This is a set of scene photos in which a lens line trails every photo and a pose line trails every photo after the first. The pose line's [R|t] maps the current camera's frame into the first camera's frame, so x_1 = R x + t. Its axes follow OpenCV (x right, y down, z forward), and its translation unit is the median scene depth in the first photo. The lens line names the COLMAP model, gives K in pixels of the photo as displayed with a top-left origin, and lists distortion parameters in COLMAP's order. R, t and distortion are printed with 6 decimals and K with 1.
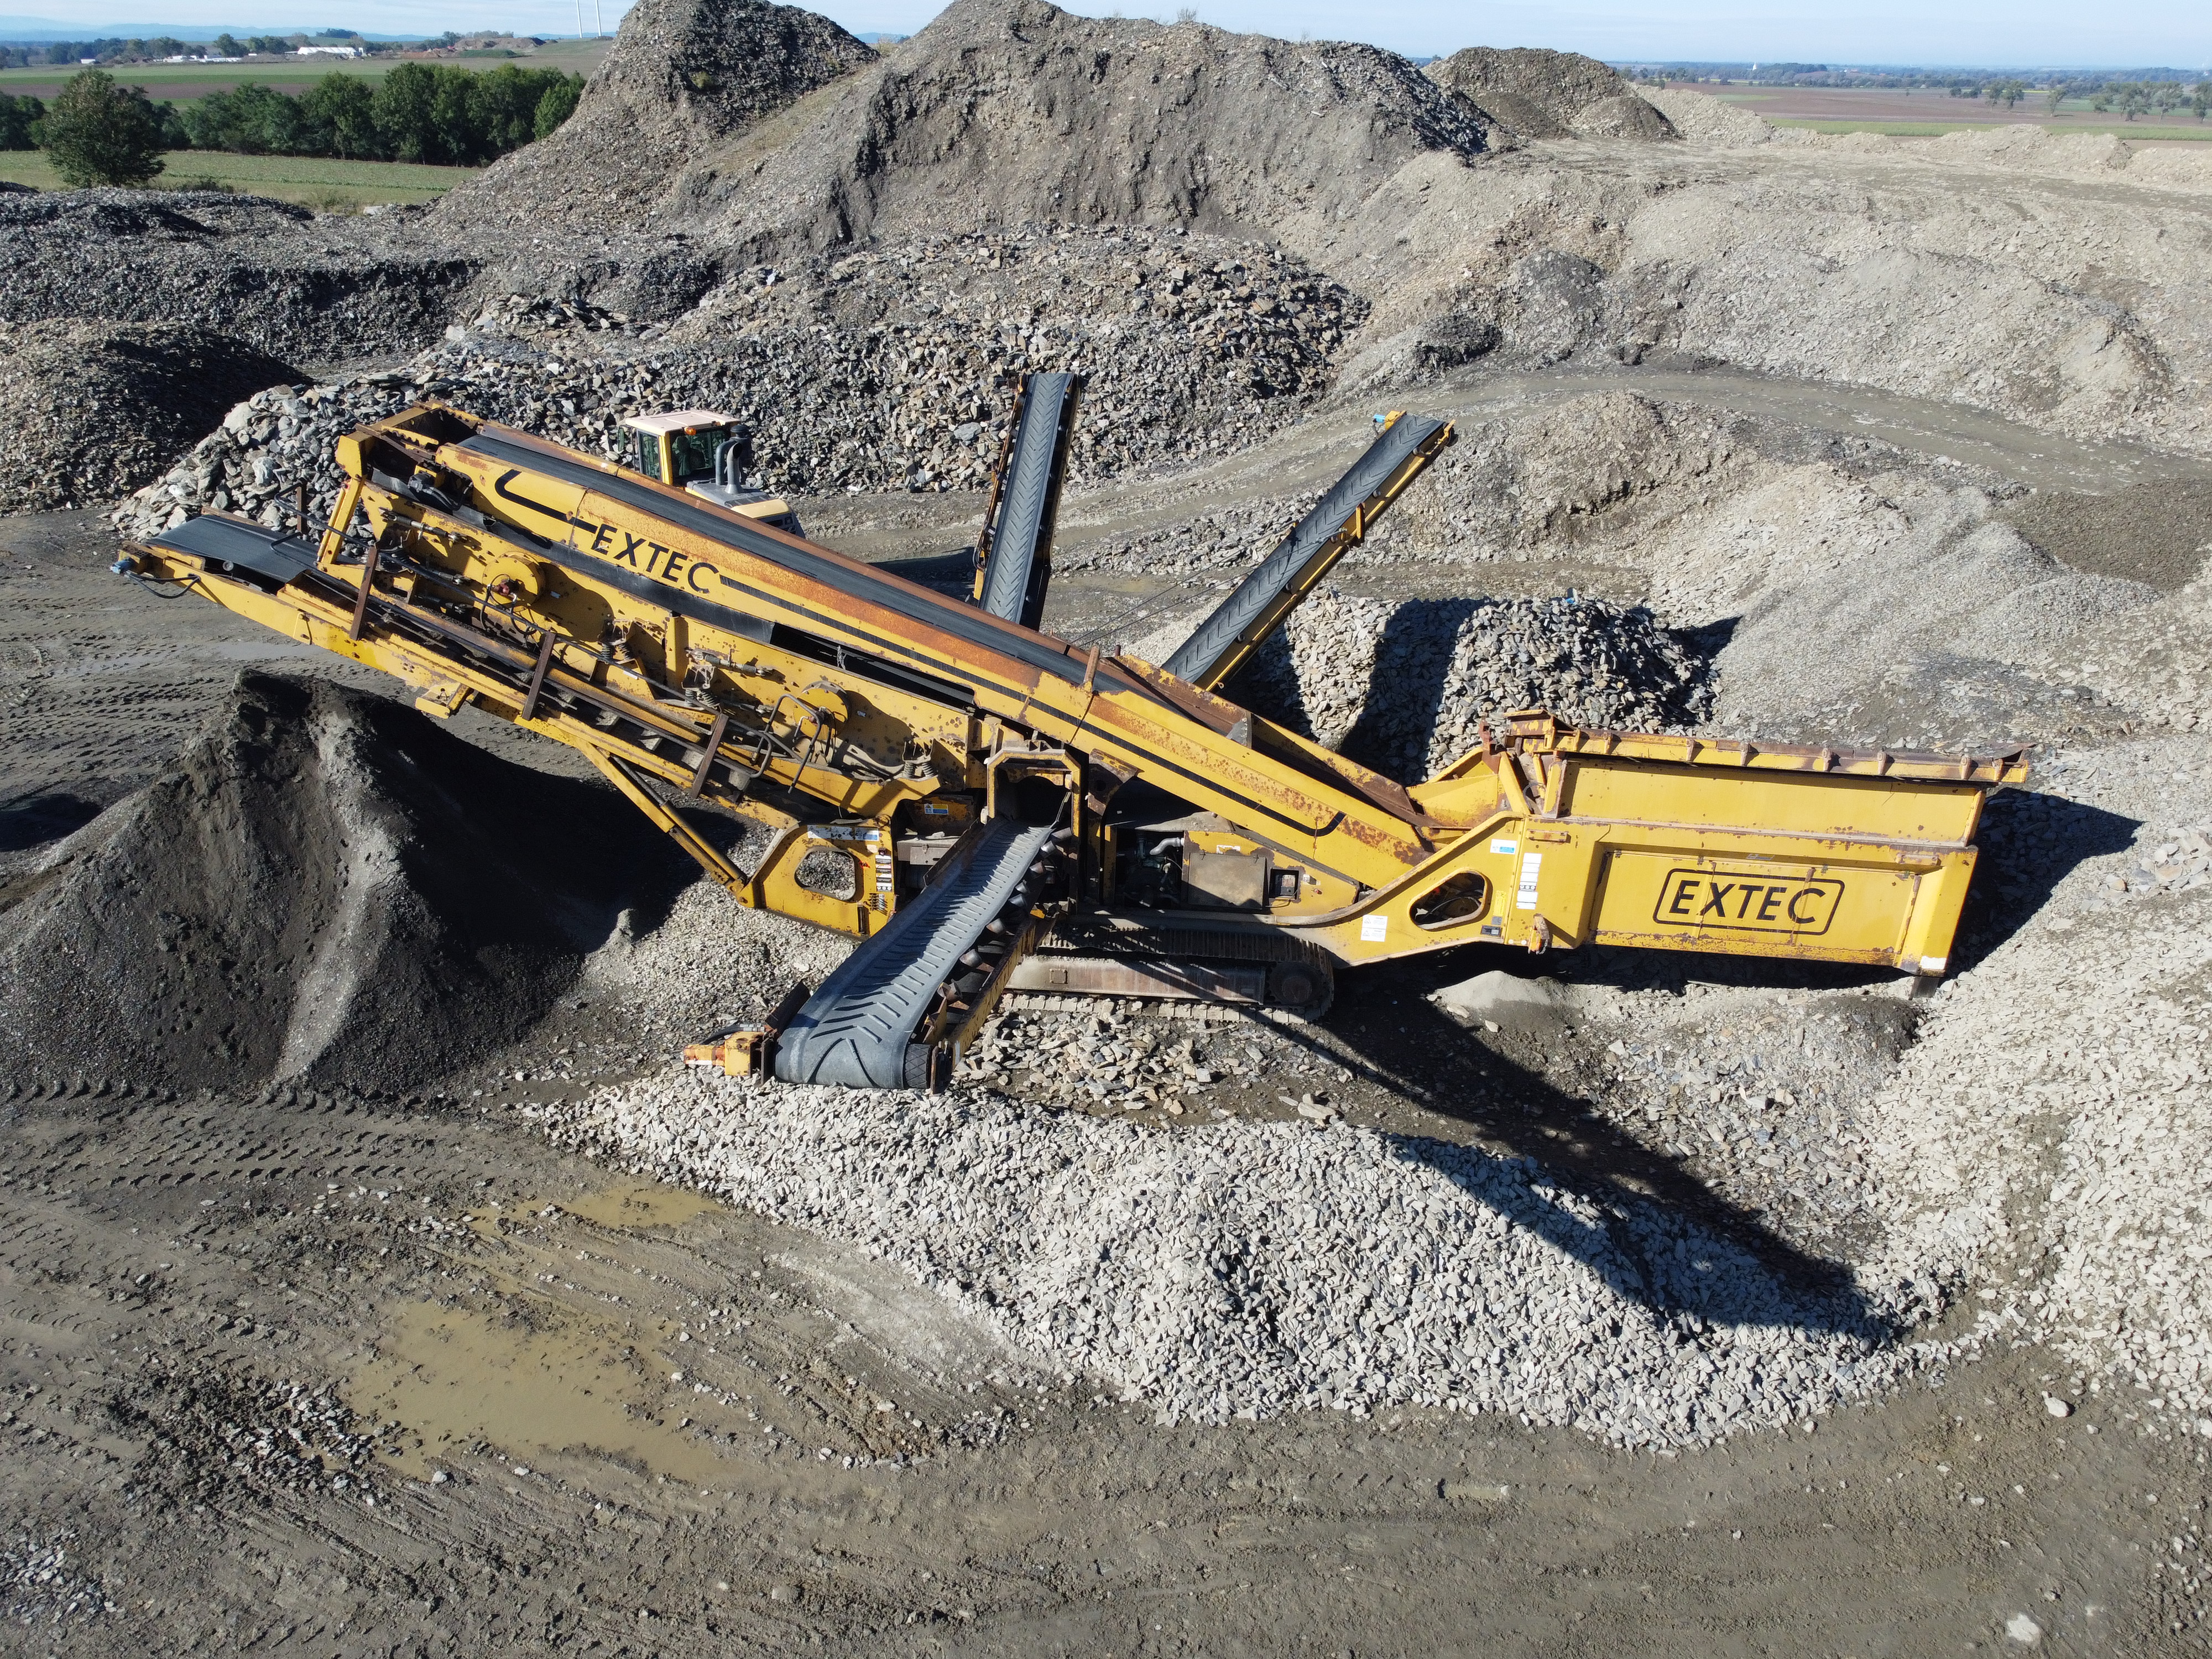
lens RADIAL K [[1676.9, 0, 1103.7], [0, 1676.9, 842.6], [0, 0, 1]] dist [0.007164, -0.012022]
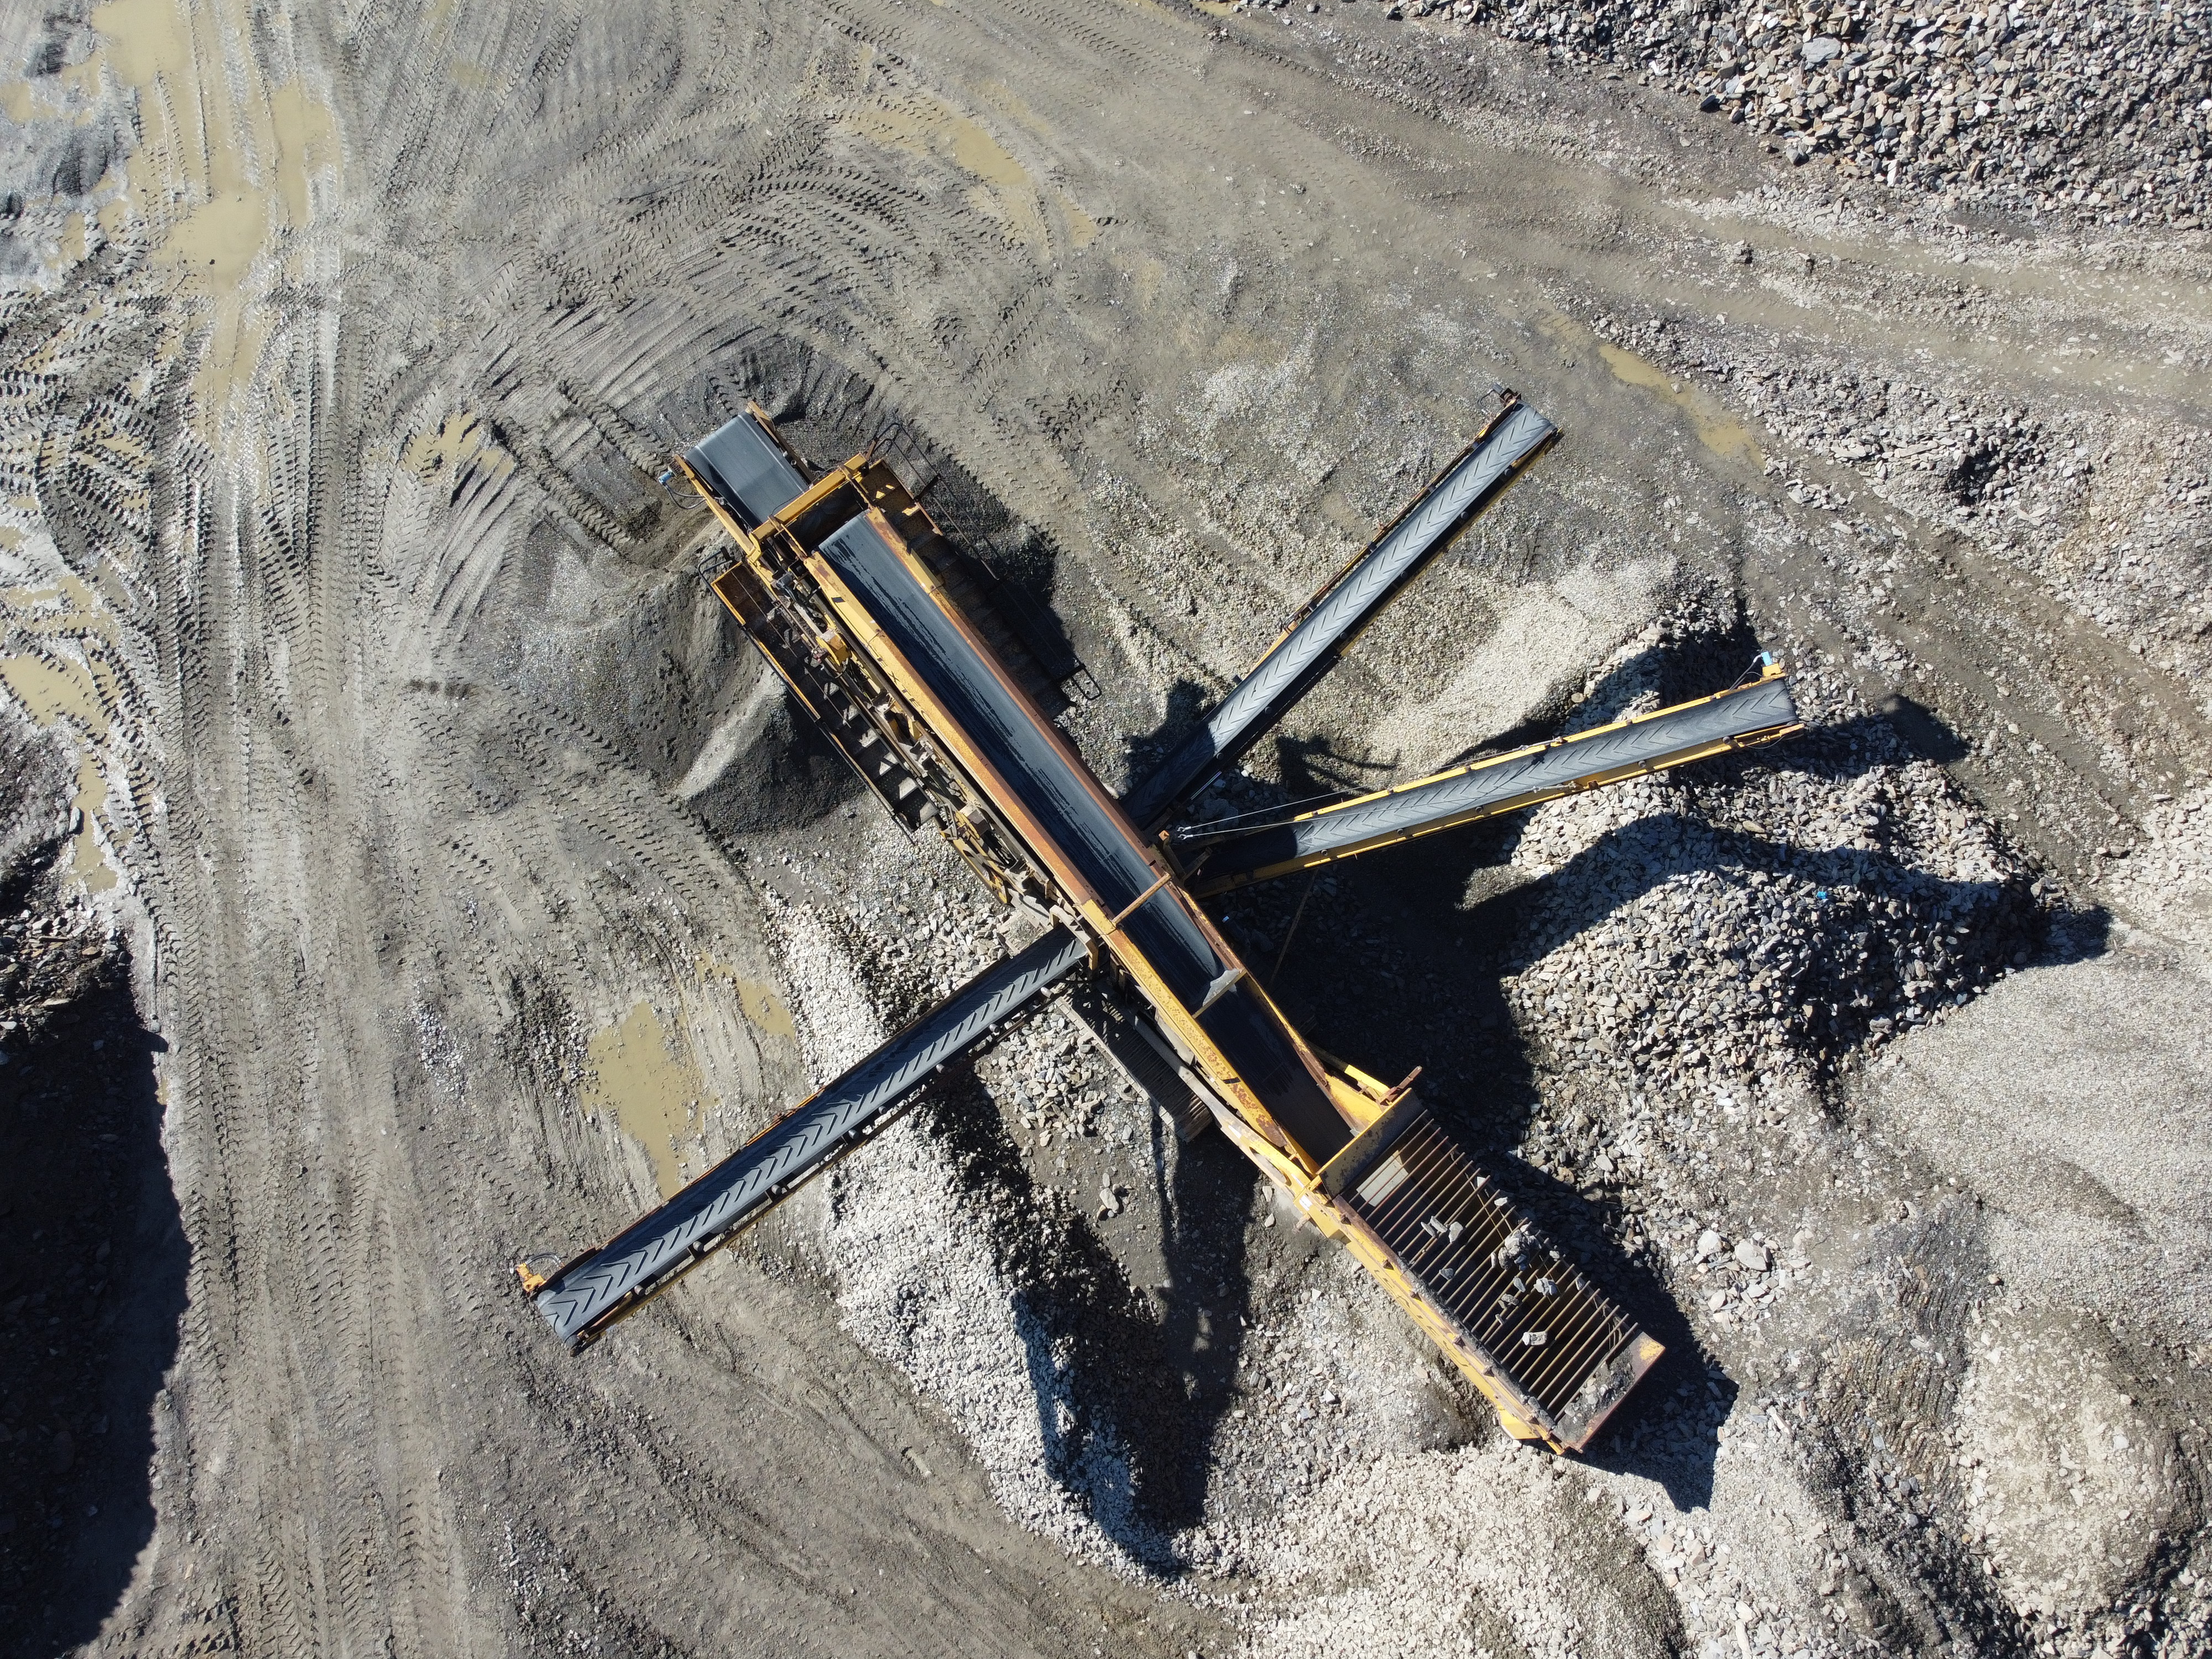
lens RADIAL K [[1676.9, 0, 1103.7], [0, 1676.9, 842.6], [0, 0, 1]] dist [0.007164, -0.012022]
pose [[0.720125, 0.637285, -0.274385, 0.325112], [-0.276061, 0.625970, 0.729350, -1.148059], [0.636561, -0.449477, 0.626706, 0.142016]]
